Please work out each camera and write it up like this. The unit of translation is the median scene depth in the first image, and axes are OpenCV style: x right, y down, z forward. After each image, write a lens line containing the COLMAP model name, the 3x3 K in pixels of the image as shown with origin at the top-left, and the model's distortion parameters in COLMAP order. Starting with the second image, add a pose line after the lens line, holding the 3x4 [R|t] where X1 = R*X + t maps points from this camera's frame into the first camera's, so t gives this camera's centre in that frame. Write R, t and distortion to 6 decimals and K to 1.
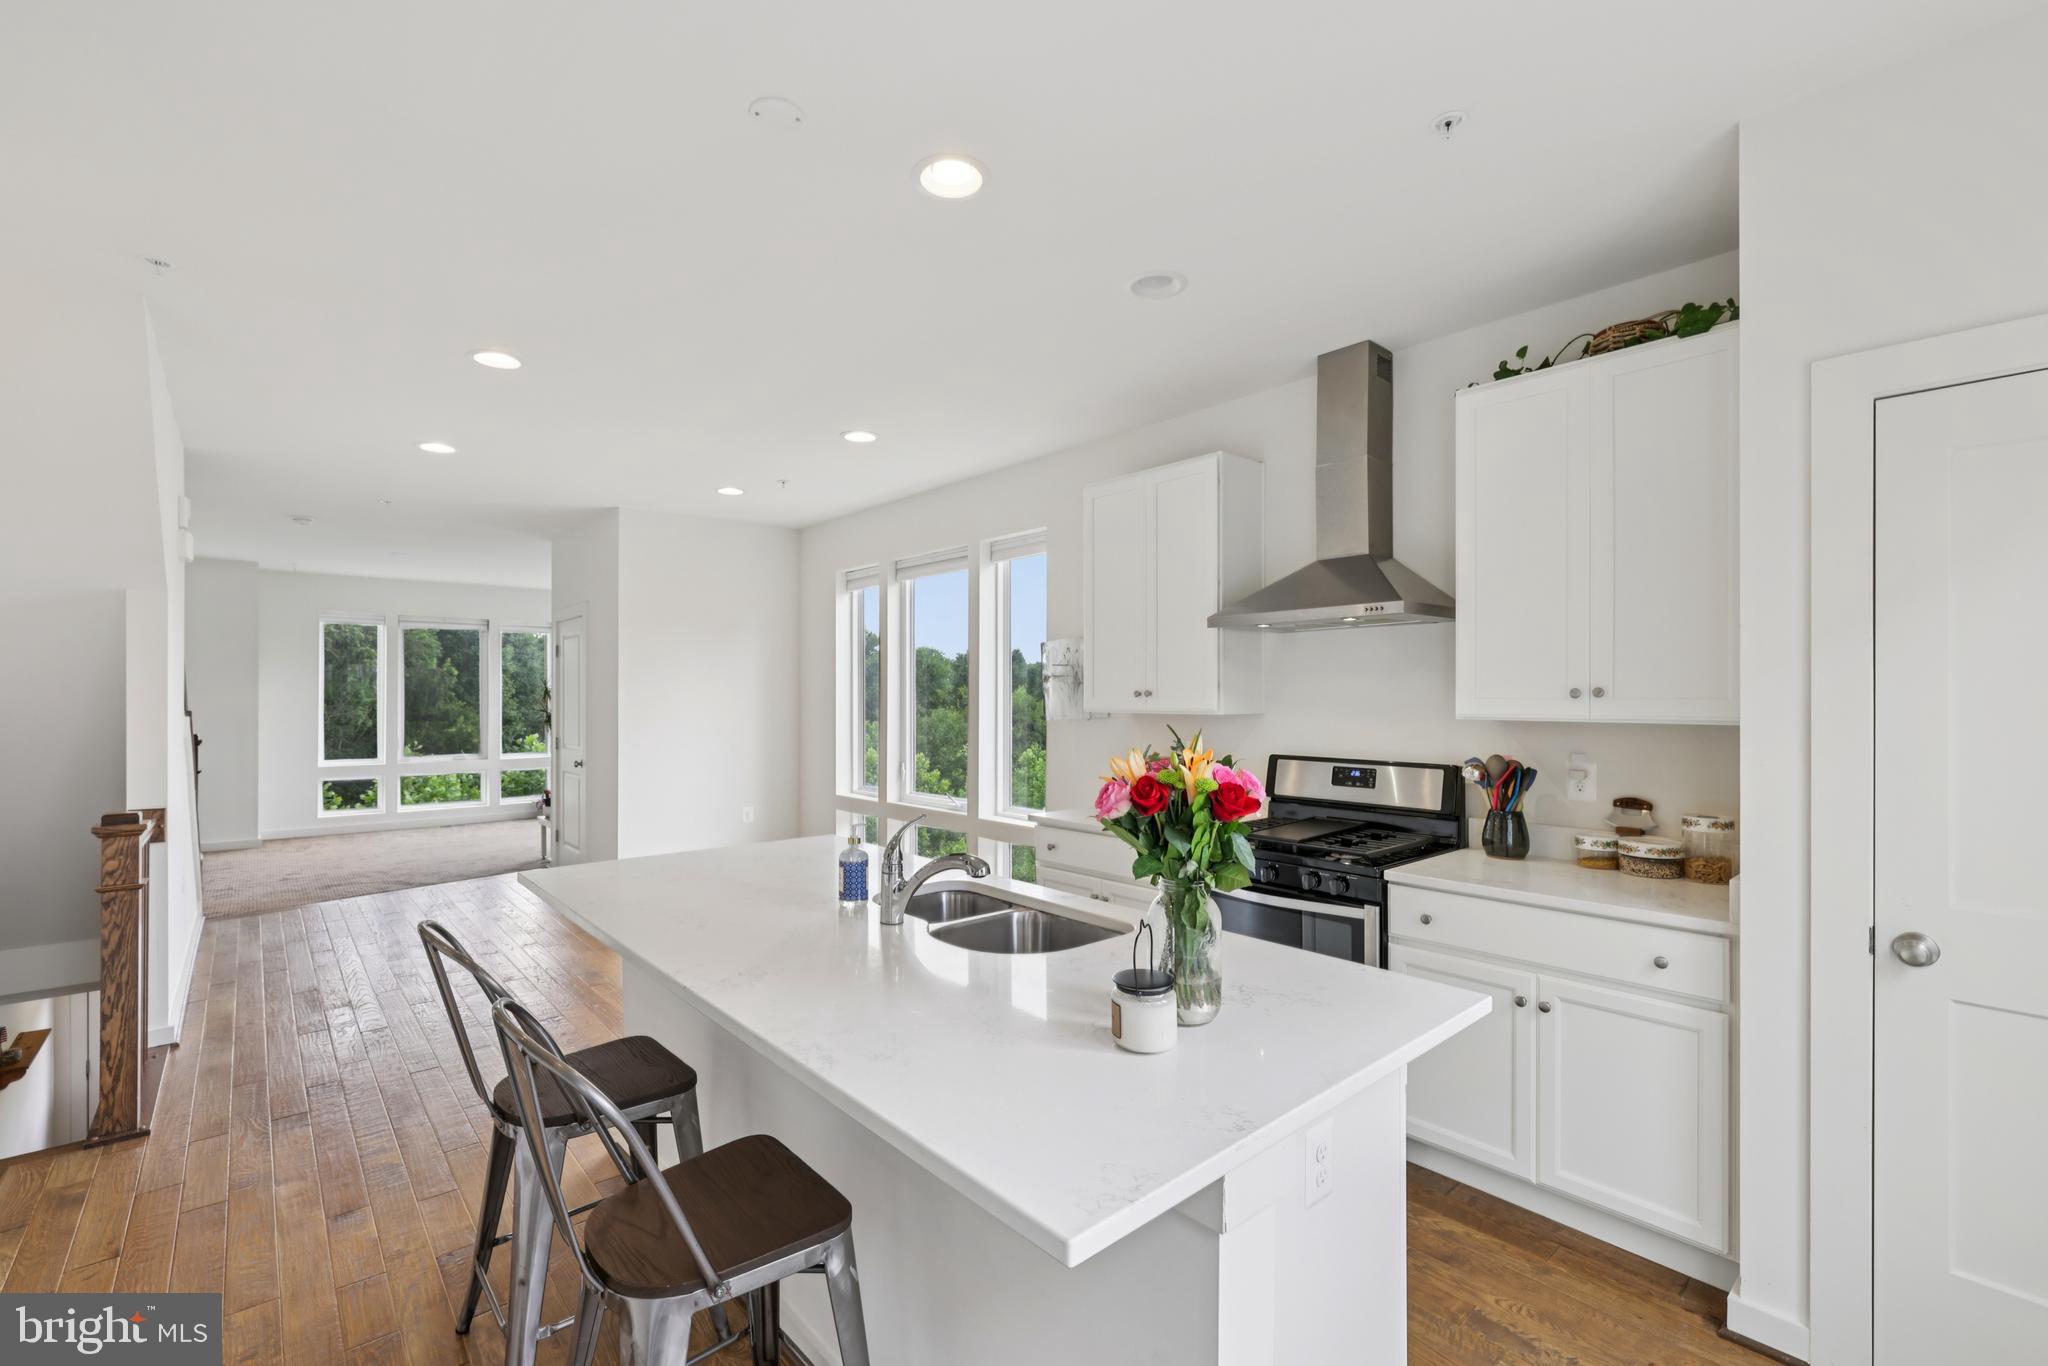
lens RADIAL K [[886.0, 0, 1016.1], [0, 886.0, 690.8], [0, 0, 1]] dist [0.007193, 0.000054]
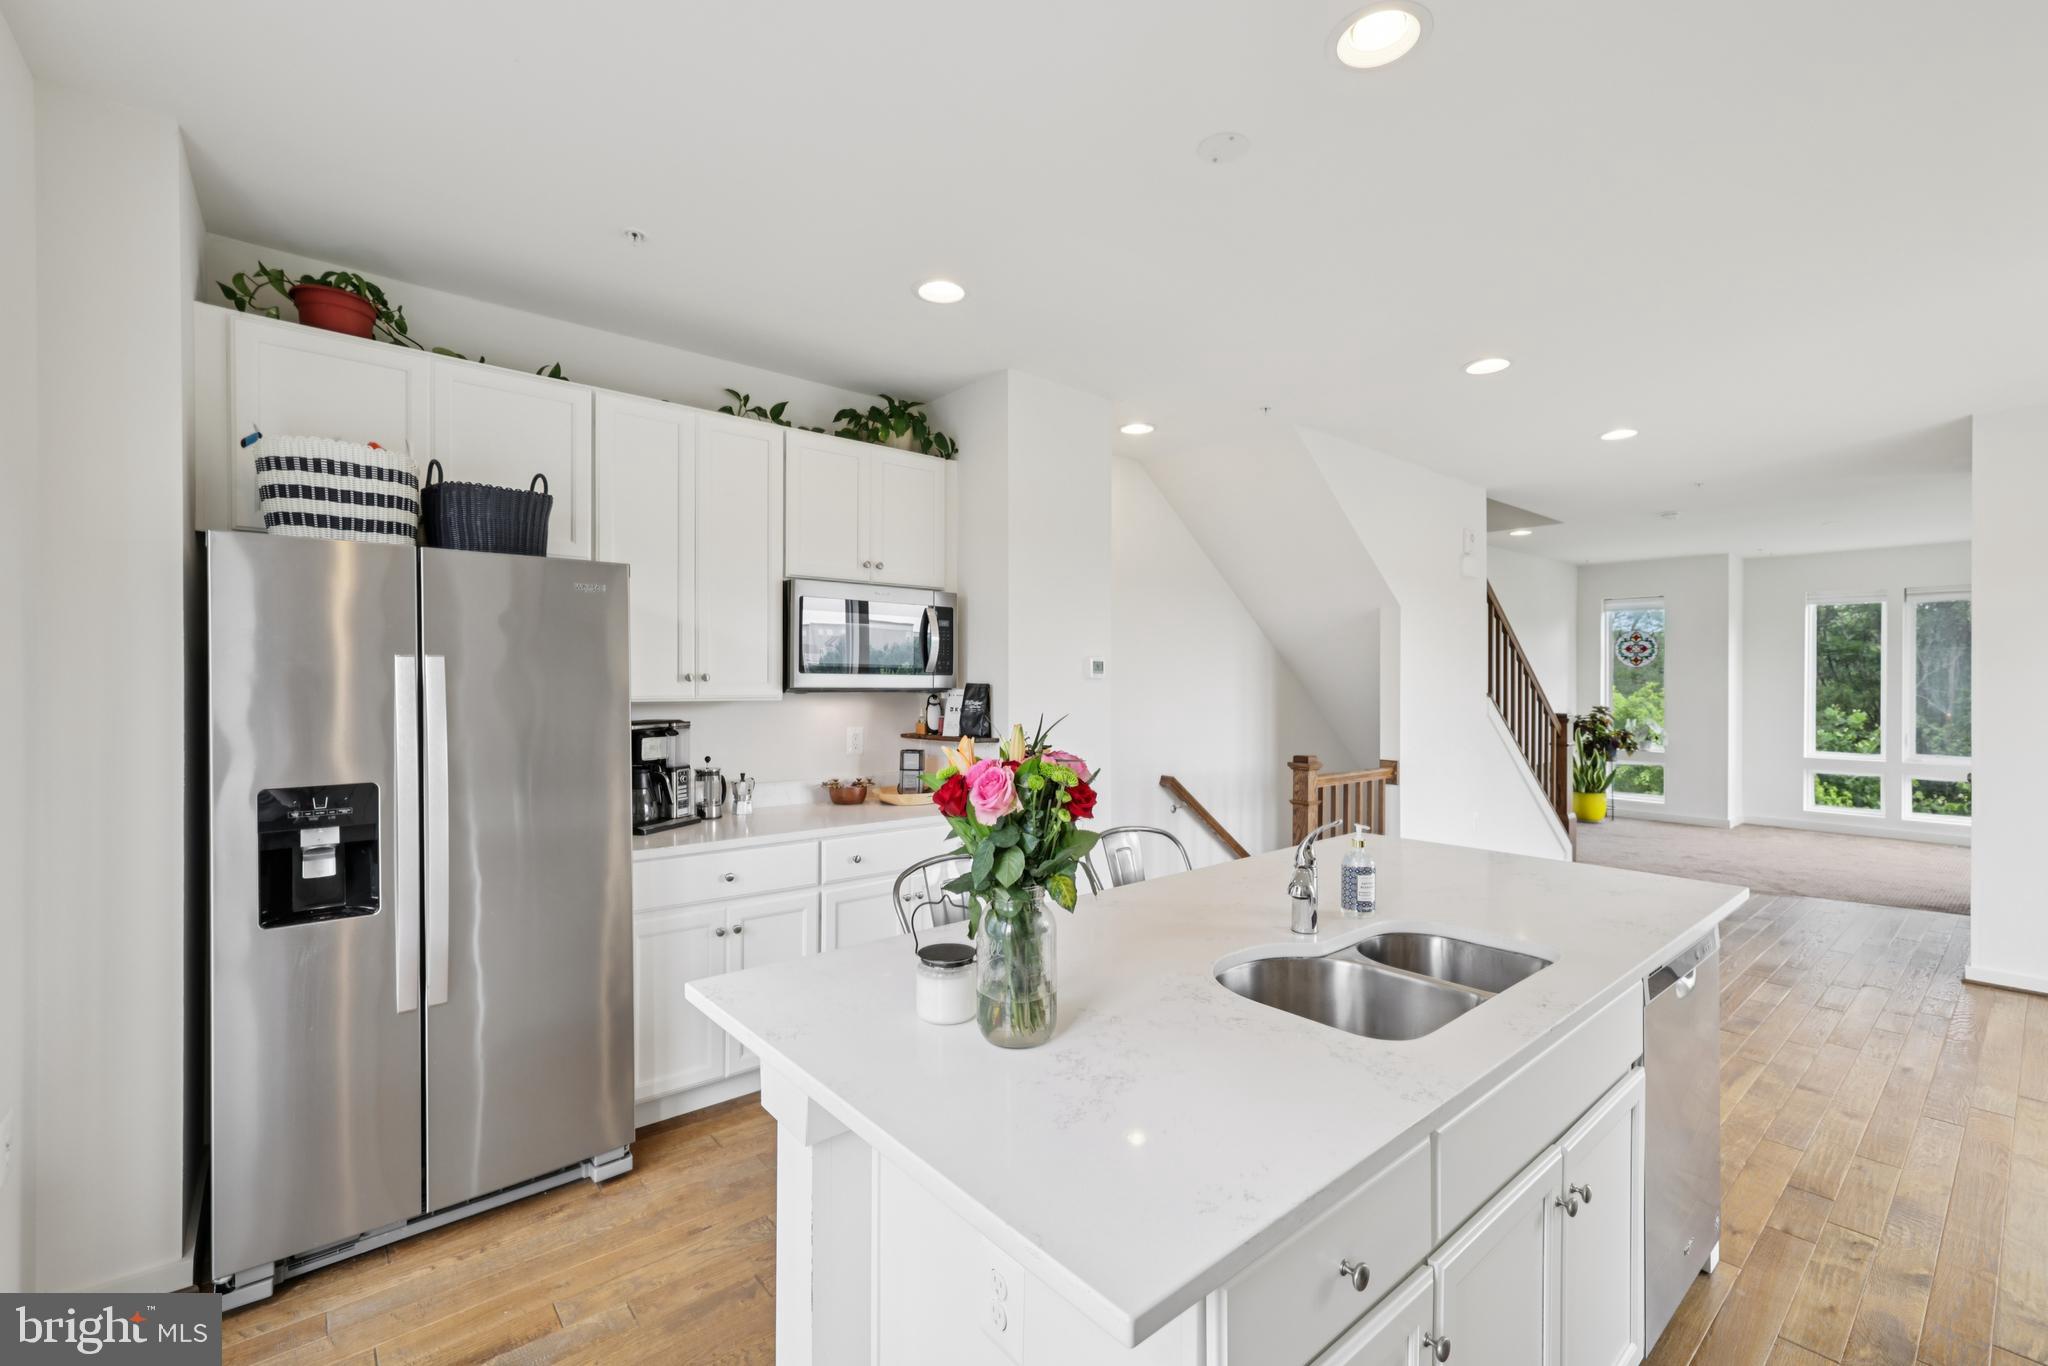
lens RADIAL K [[875.4, 0, 1007.9], [0, 875.4, 679.2], [0, 0, 1]] dist [0.003039, -0.000081]
pose [[-0.016561, 0.002013, -0.999861, 0.226016], [-0.000087, 0.999998, 0.002014, 0.000292], [0.999863, 0.000120, -0.016561, 0.214608]]
